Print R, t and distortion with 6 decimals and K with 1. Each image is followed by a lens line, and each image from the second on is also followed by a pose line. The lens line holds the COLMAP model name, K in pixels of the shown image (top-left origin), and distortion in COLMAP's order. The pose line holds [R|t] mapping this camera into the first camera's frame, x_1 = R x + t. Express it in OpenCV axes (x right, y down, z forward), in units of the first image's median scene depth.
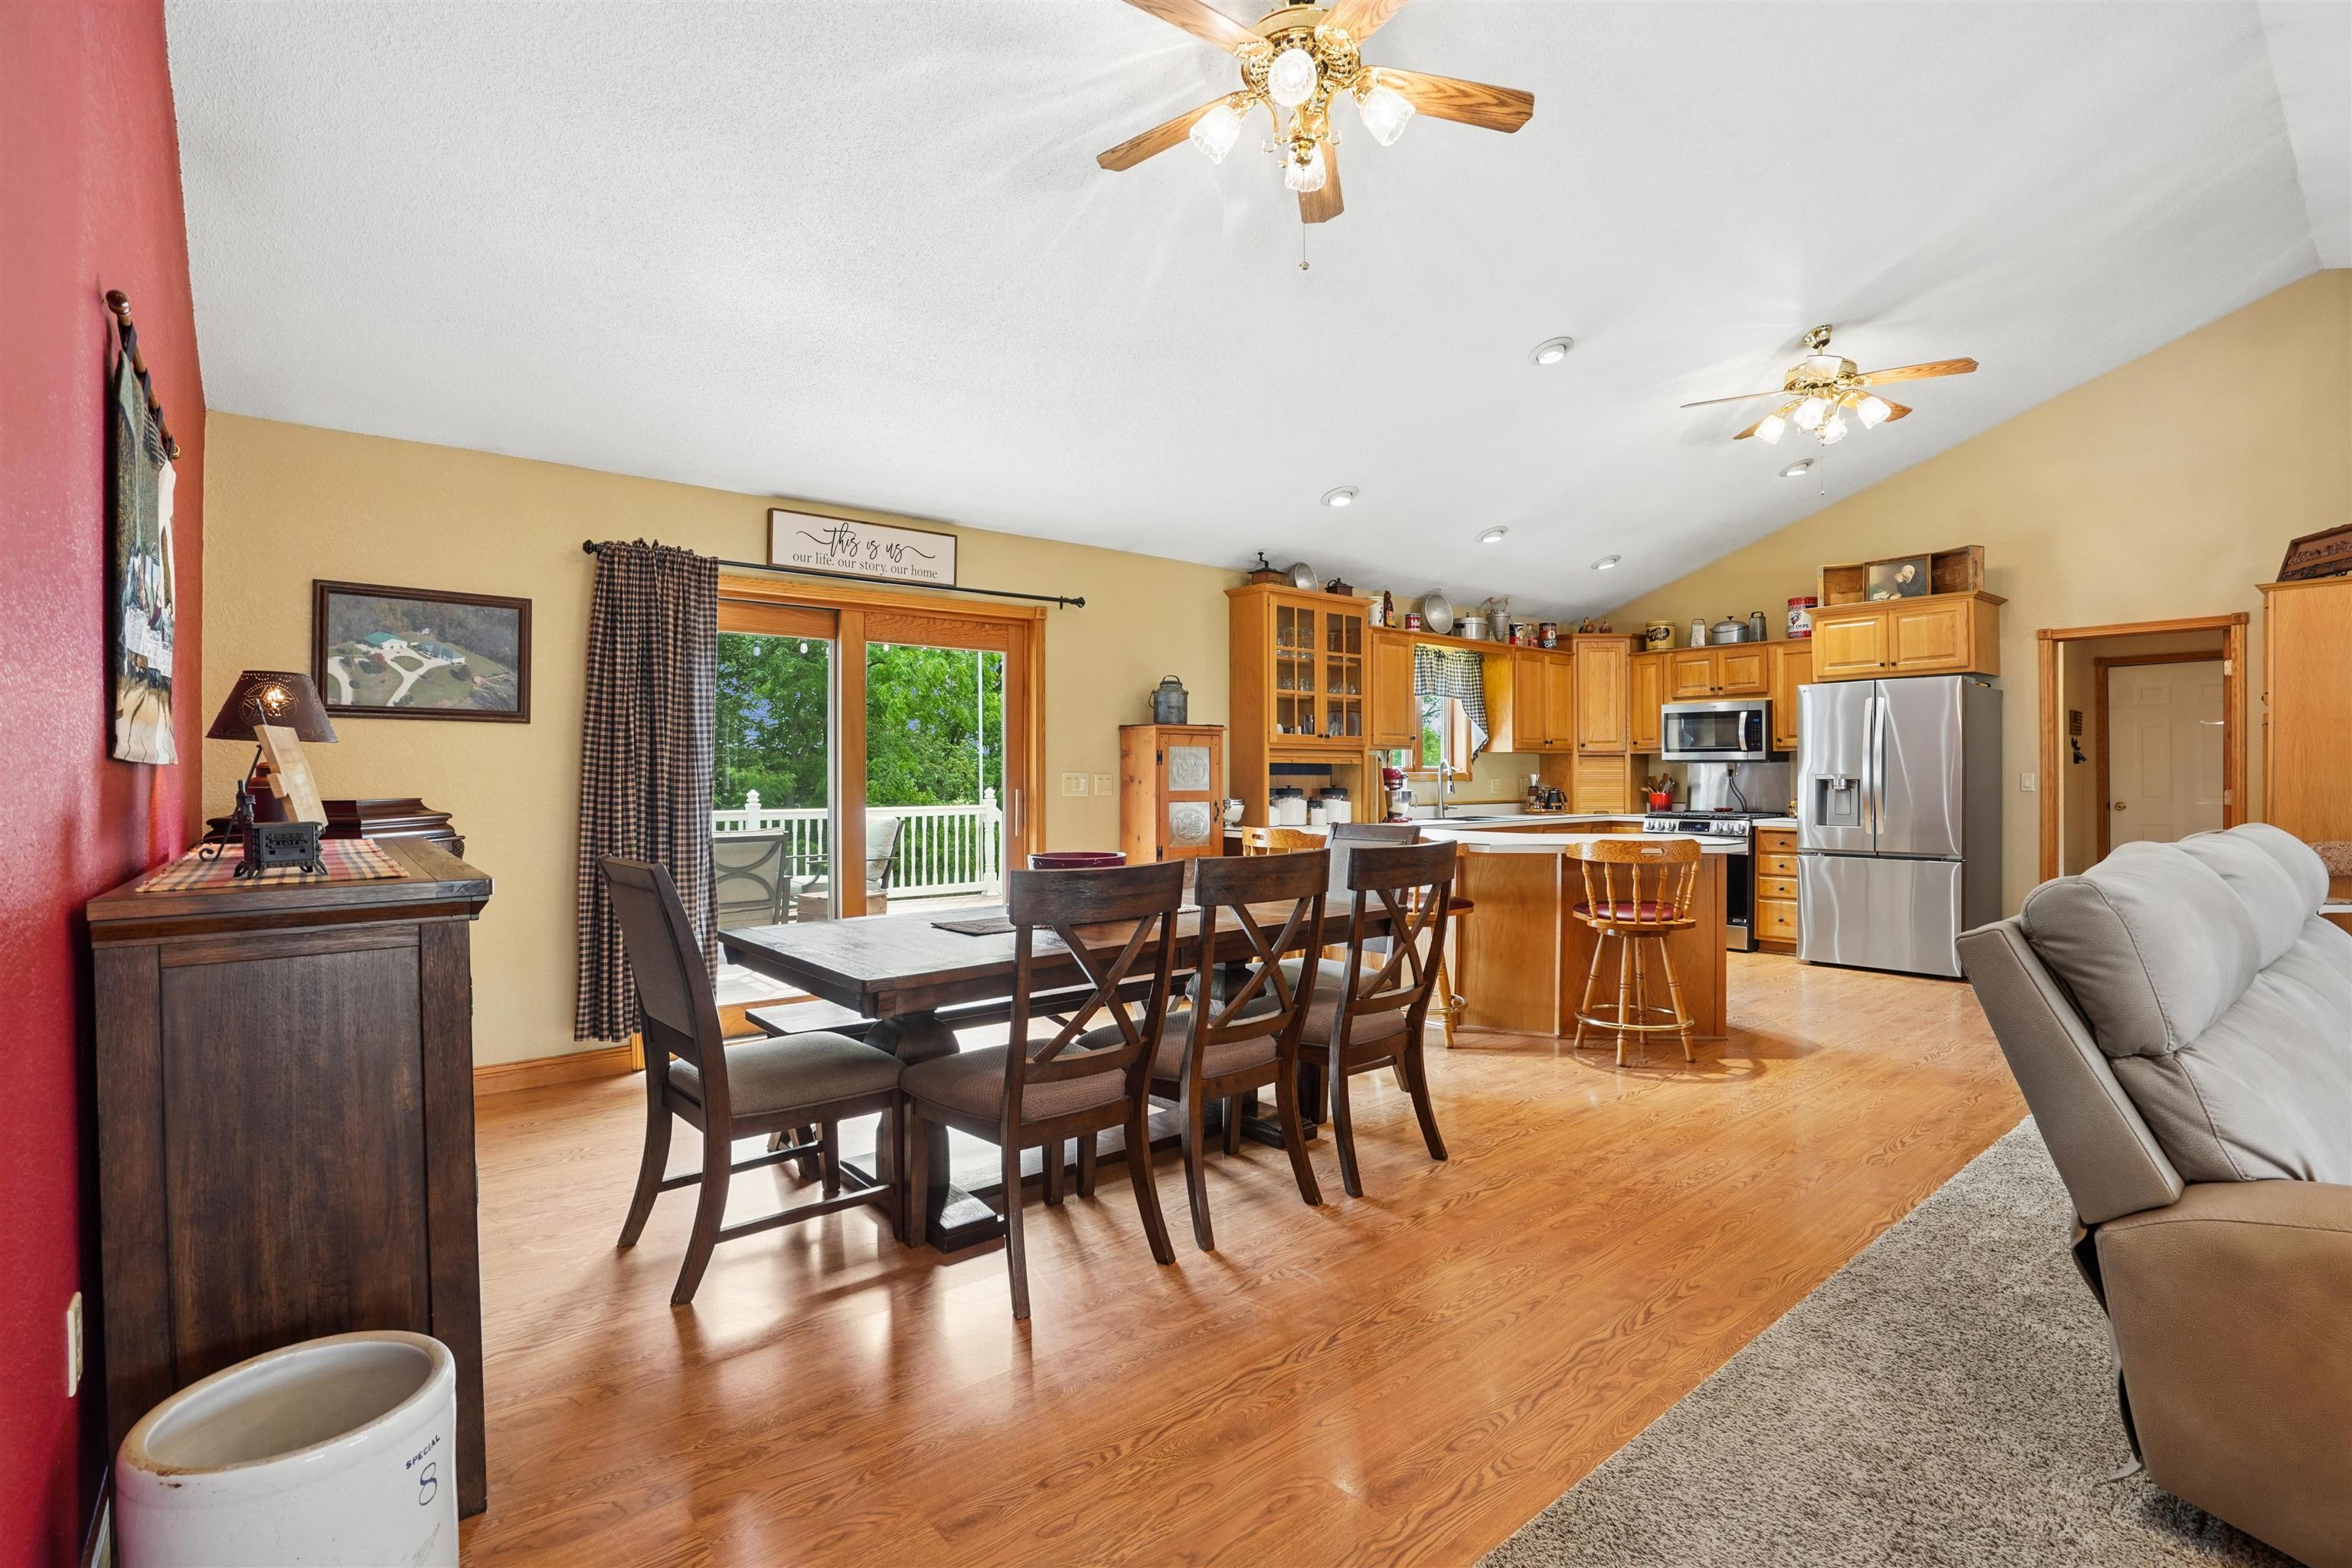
lens RADIAL K [[1103.7, 0, 1181.9], [0, 1103.7, 770.9], [0, 0, 1]] dist [-0.065134, 0.024088]
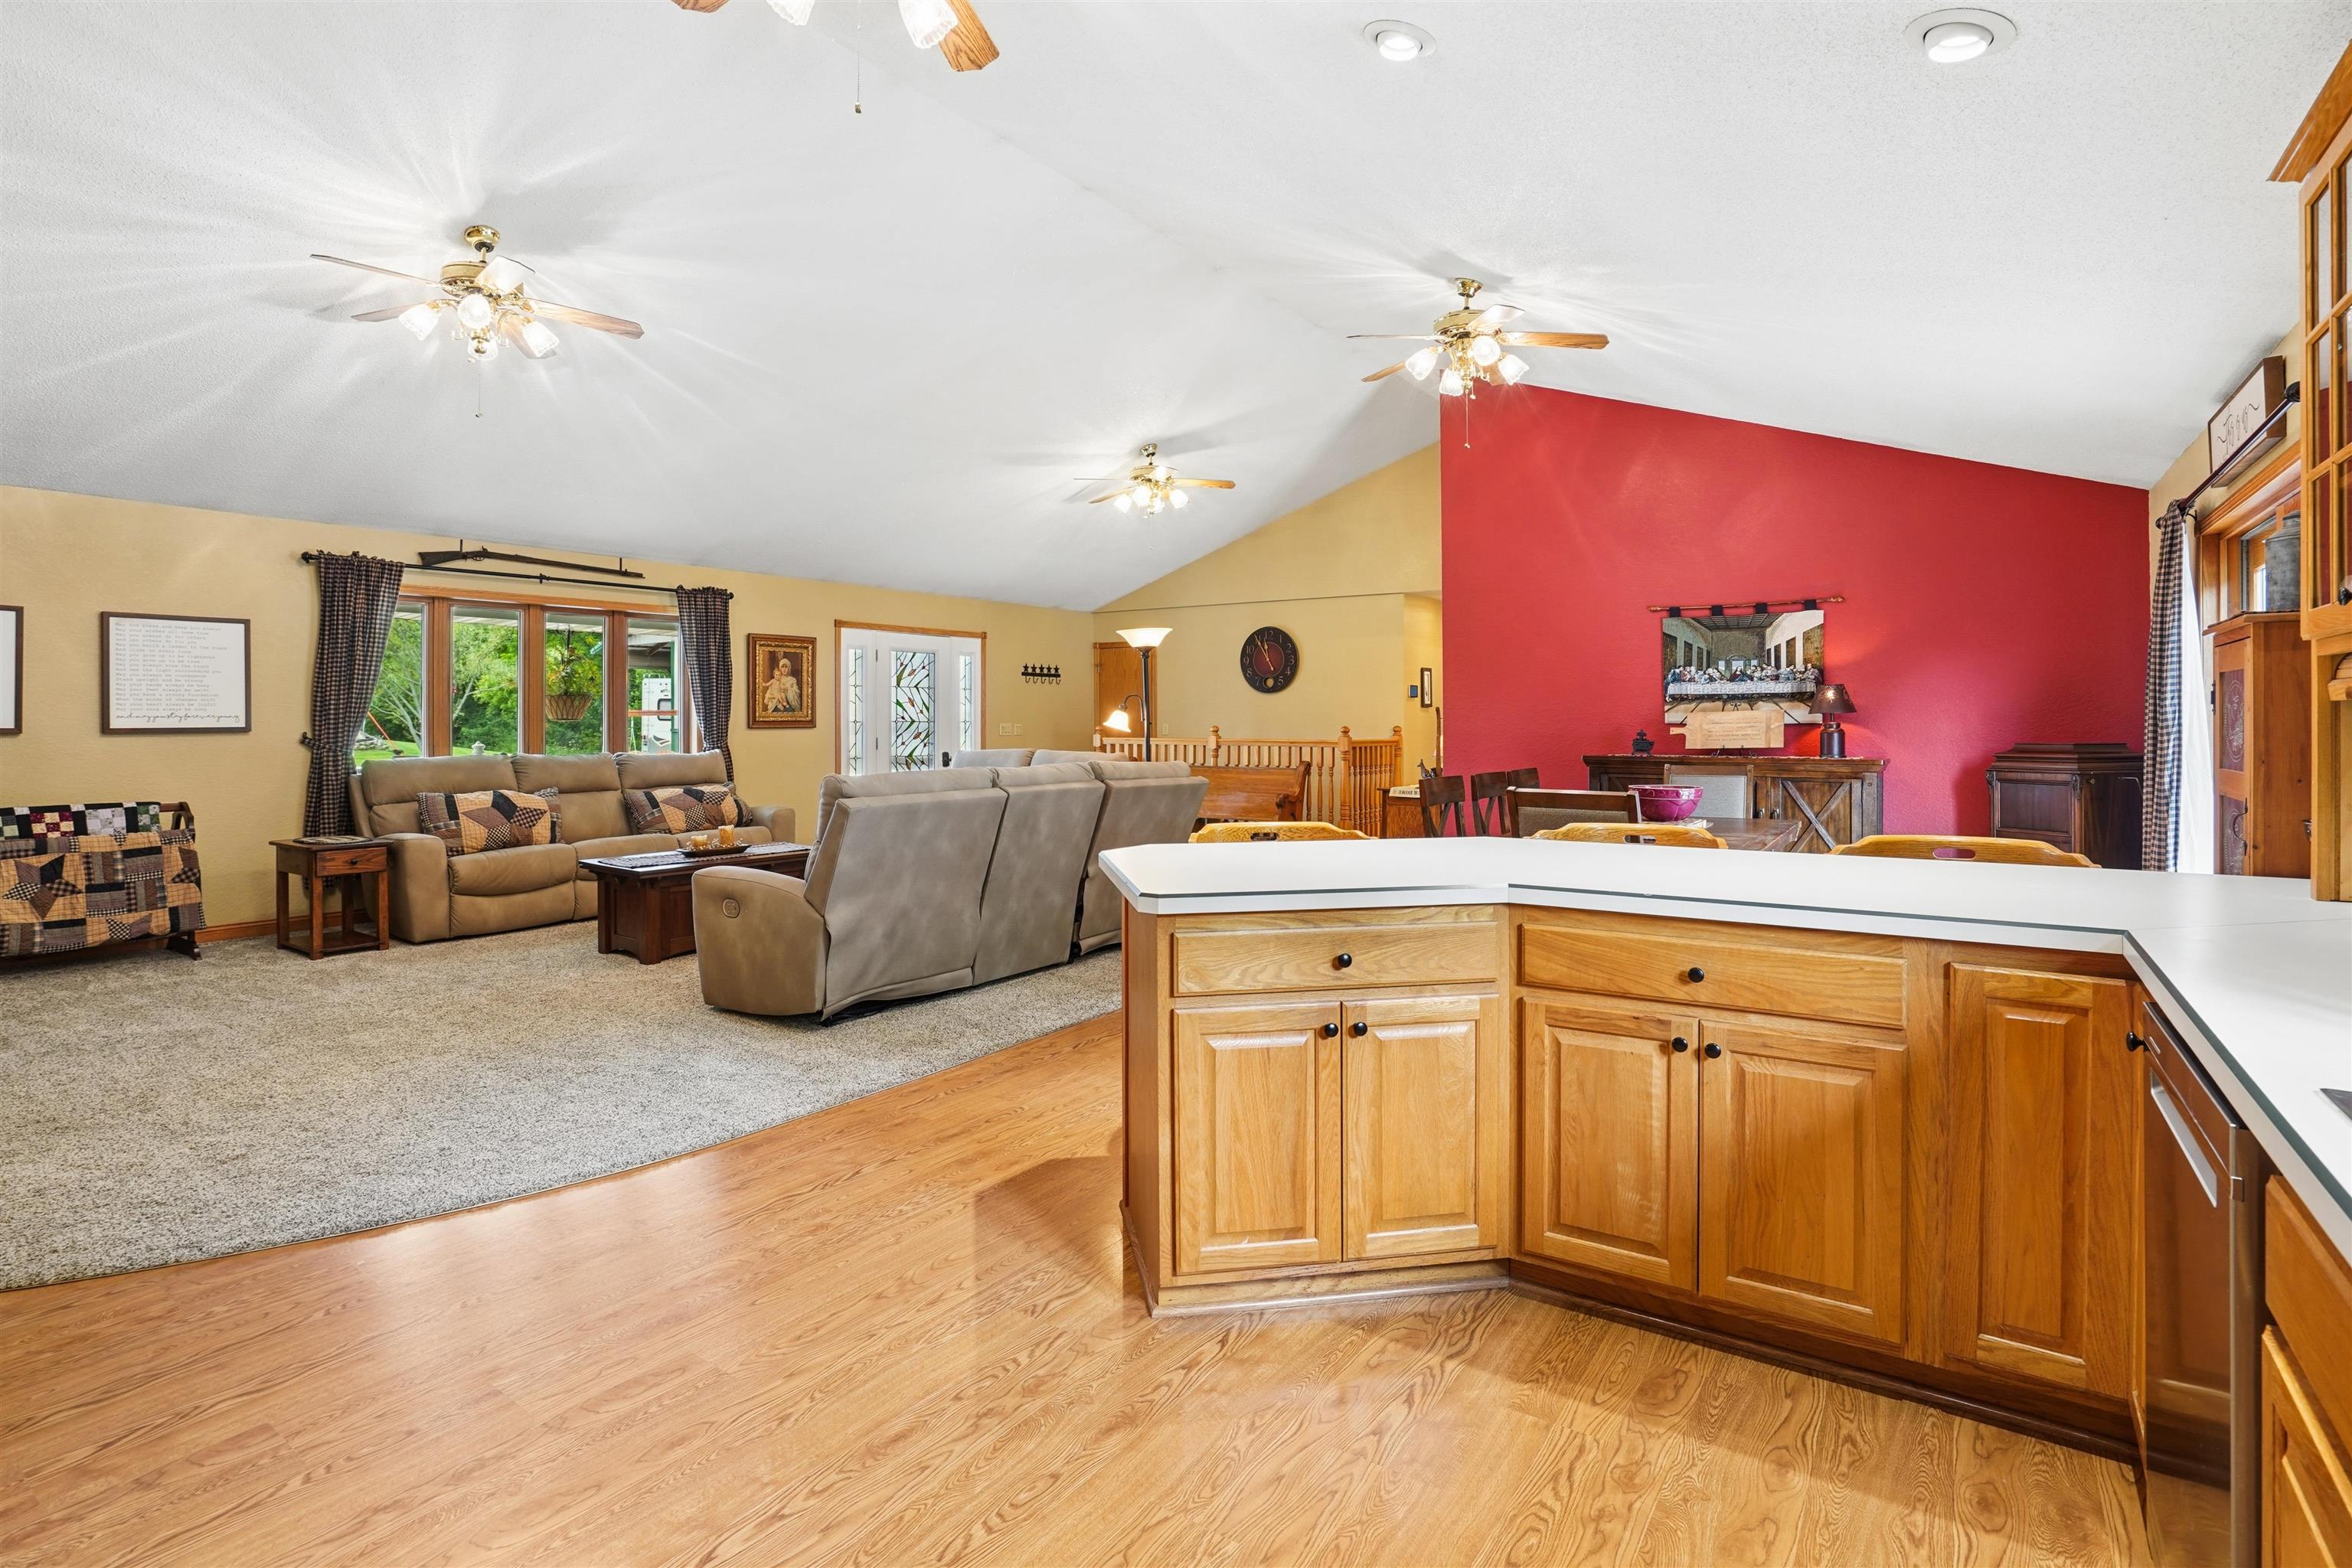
lens RADIAL K [[1126.3, 0, 1168.1], [0, 1126.3, 716.4], [0, 0, 1]] dist [-0.049668, 0.014960]
pose [[-0.966102, 0.003785, -0.258132, 0.531702], [0.005928, 0.999954, -0.007523, -0.004290], [0.258092, -0.008799, -0.966080, 1.328367]]
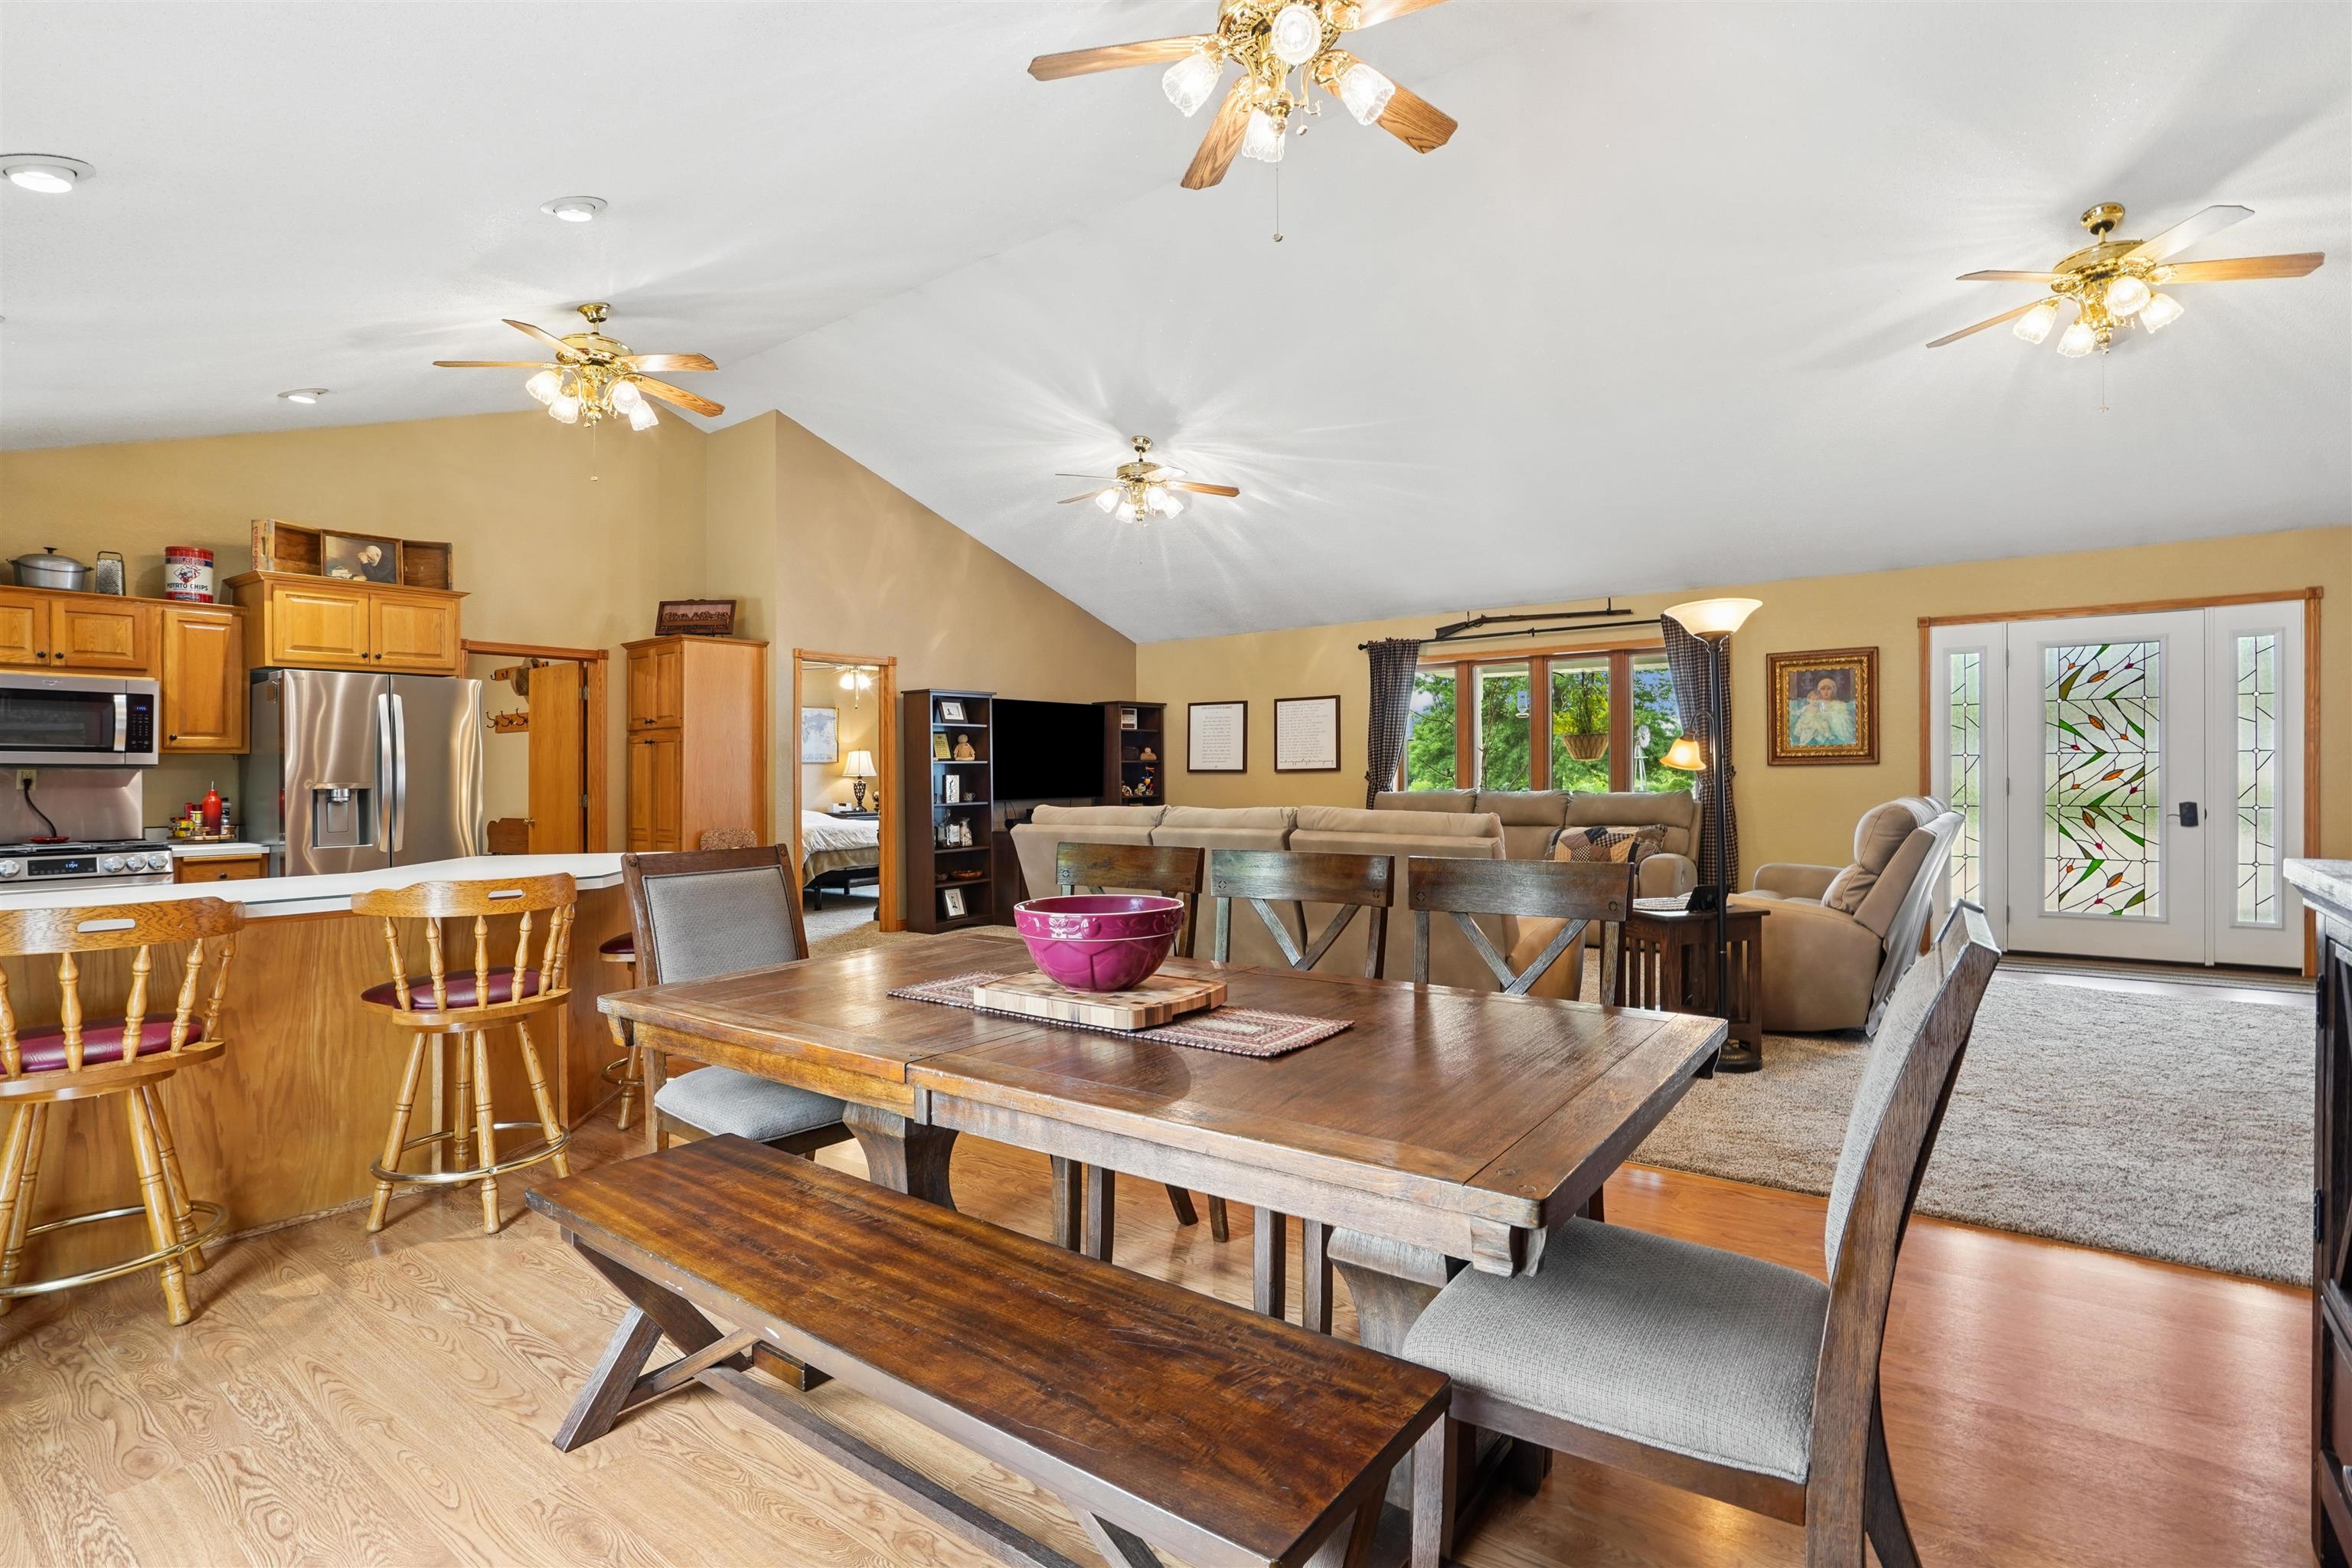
lens RADIAL K [[1113.4, 0, 1177.1], [0, 1113.4, 805.7], [0, 0, 1]] dist [-0.048065, 0.019924]
pose [[-0.231297, -0.022435, 0.972624, -0.400642], [0.009171, 0.999639, 0.025239, 0.005019], [-0.972840, 0.014757, -0.231008, 0.661165]]
